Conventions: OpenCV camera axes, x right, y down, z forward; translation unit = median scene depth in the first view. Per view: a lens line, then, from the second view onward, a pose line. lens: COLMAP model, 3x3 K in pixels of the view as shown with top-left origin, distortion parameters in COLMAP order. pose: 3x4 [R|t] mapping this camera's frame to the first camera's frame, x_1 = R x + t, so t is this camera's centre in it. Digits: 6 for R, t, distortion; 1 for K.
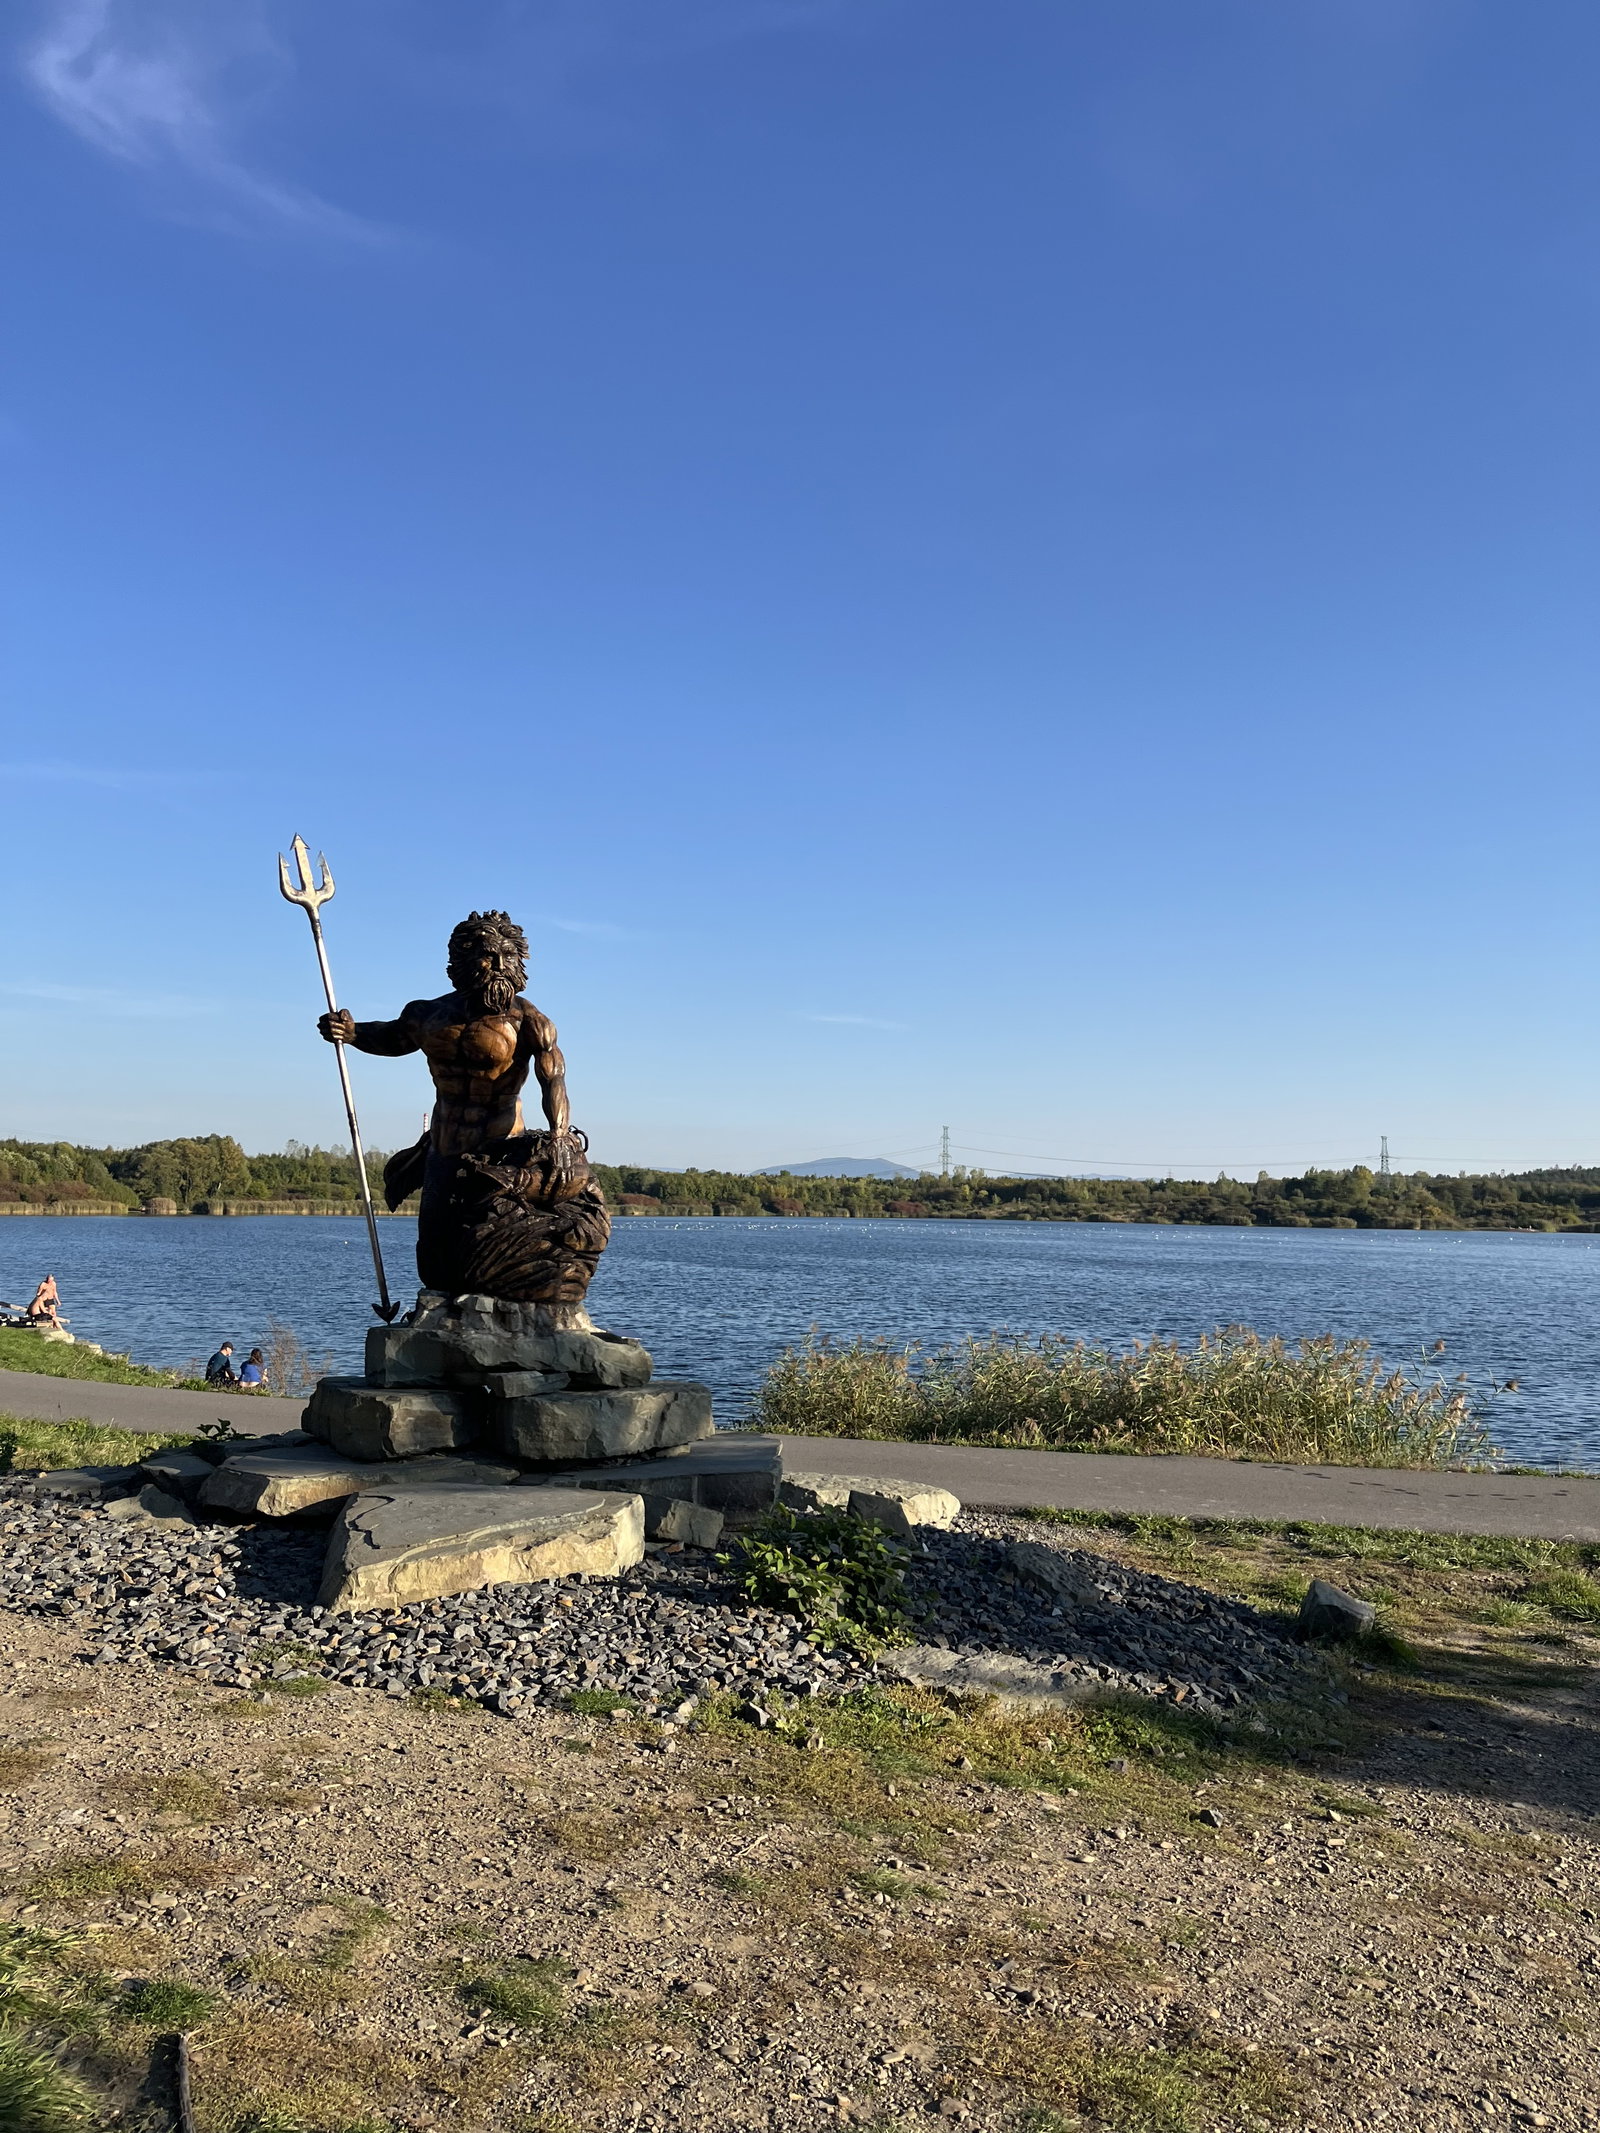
lens RADIAL K [[1666.3, 0, 800.0], [0, 1666.3, 1066.5], [0, 0, 1]] dist [0.028997, -0.001363]
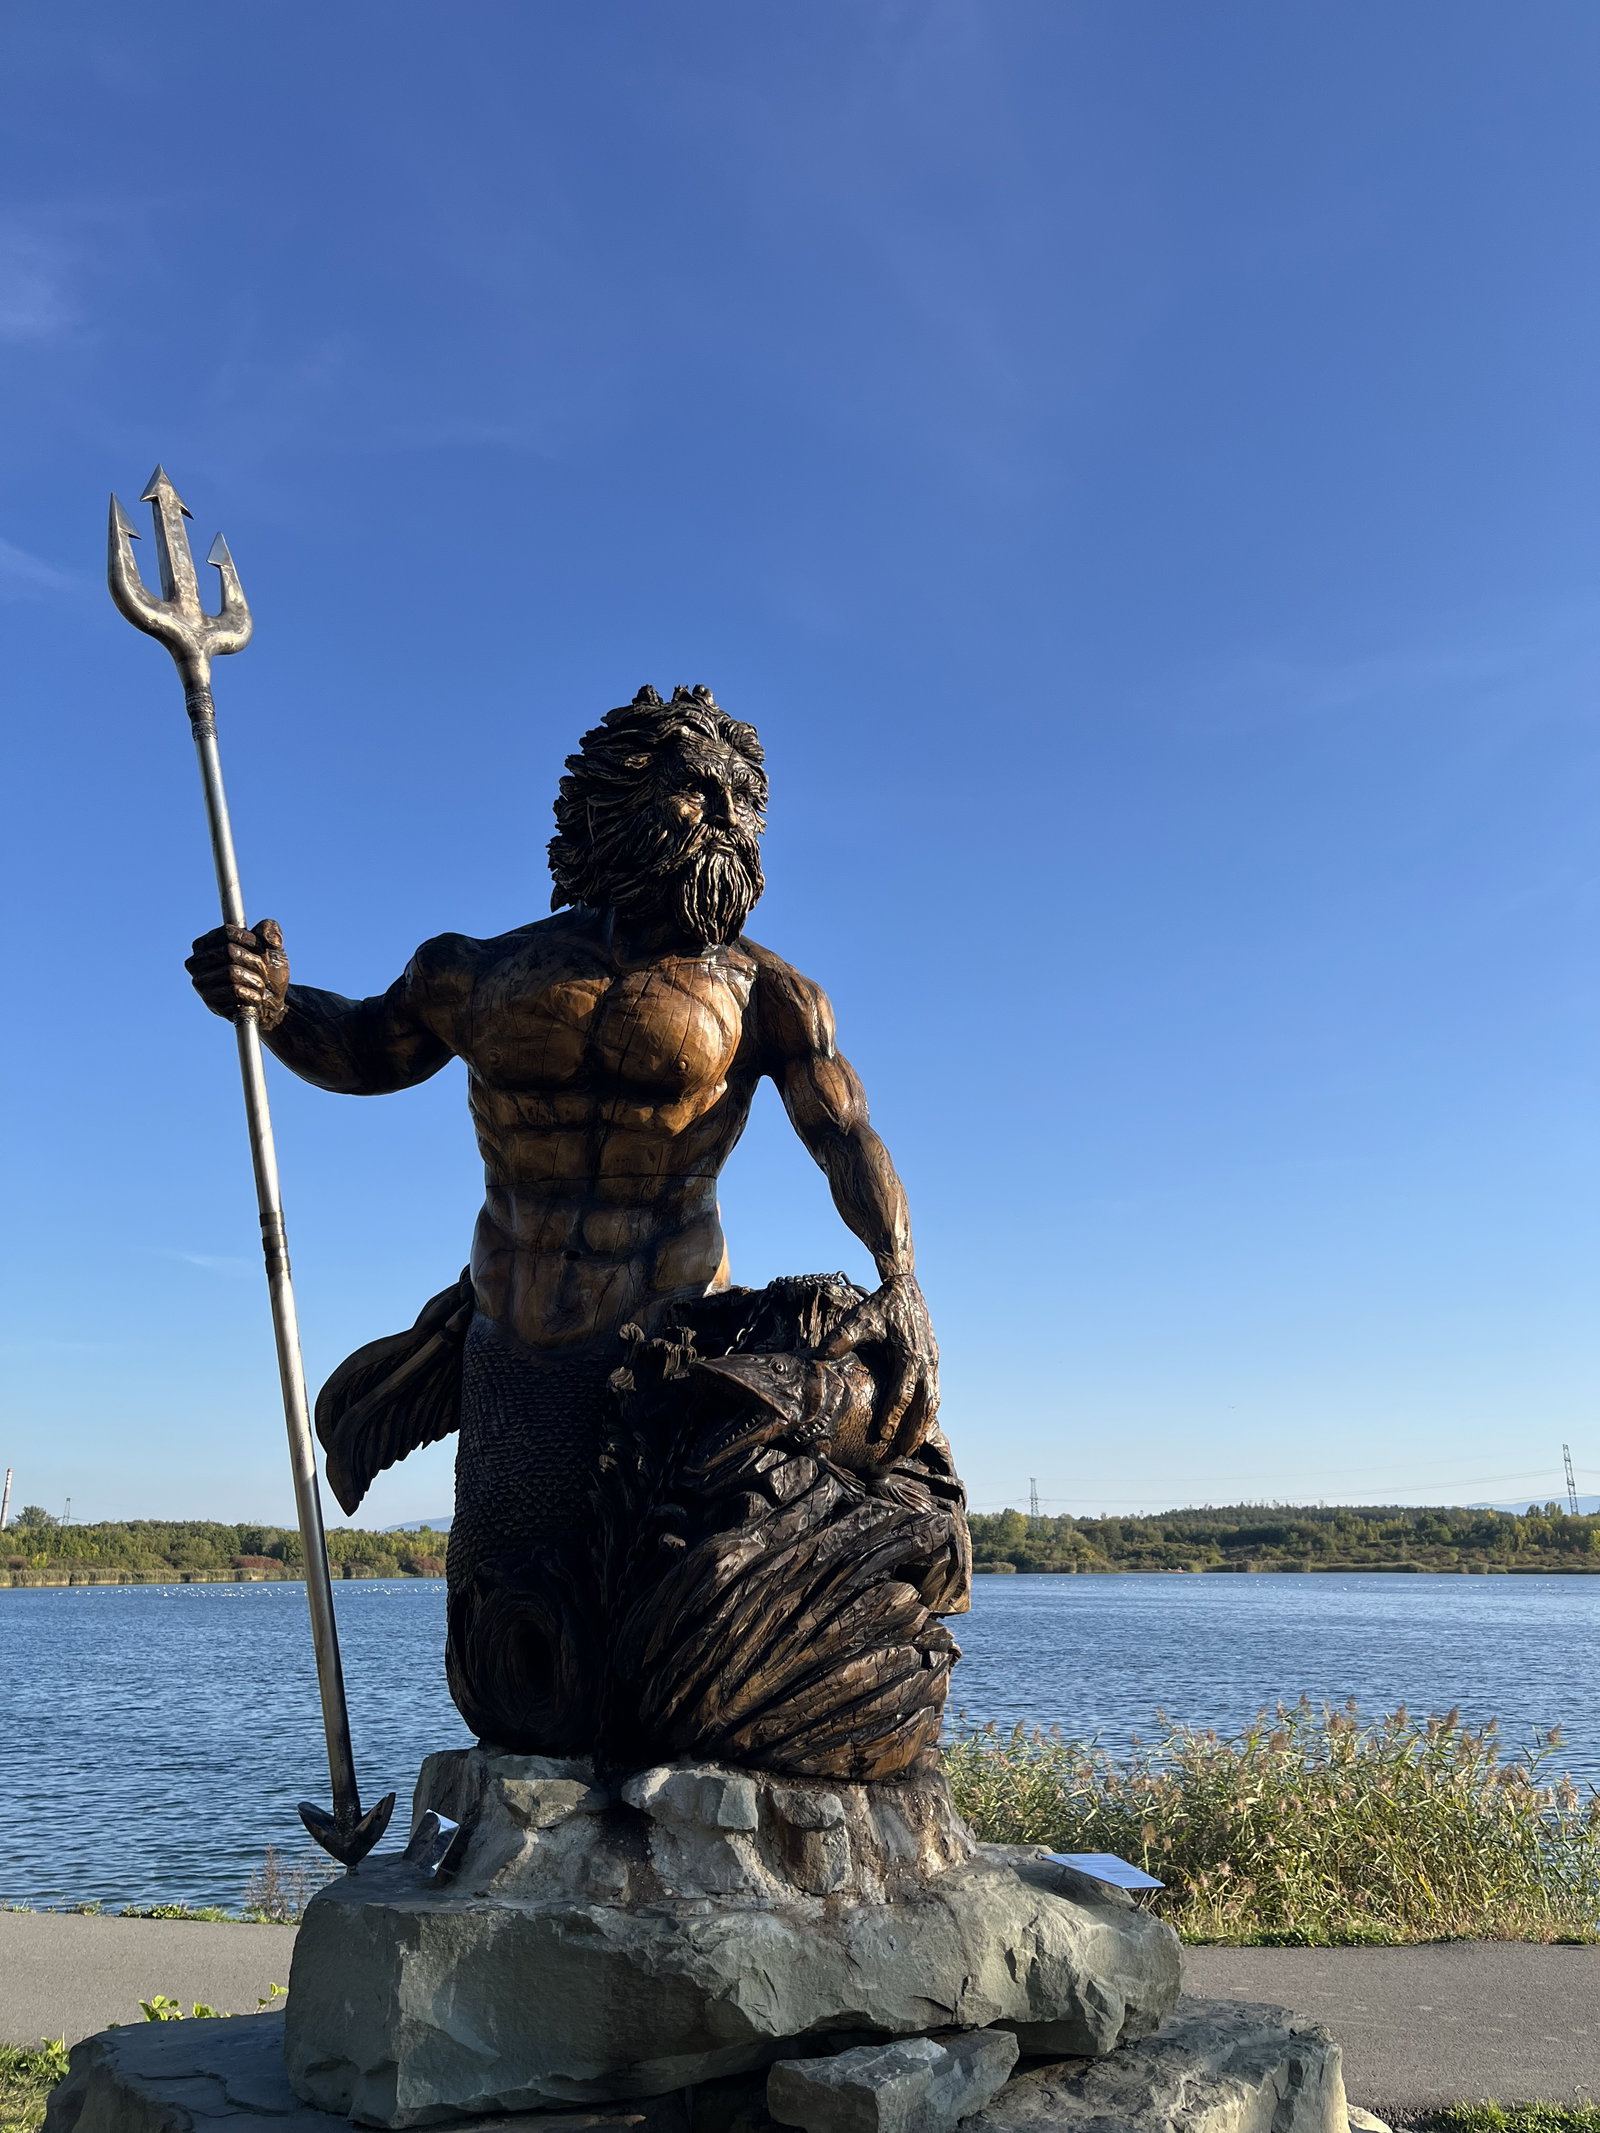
lens RADIAL K [[1666.3, 0, 800.0], [0, 1666.3, 1066.5], [0, 0, 1]] dist [0.028997, -0.001363]
pose [[0.978236, 0.036800, 0.204205, -0.232724], [0.005332, 0.979363, -0.202037, 0.068043], [-0.207426, 0.198728, 0.957852, 0.637786]]
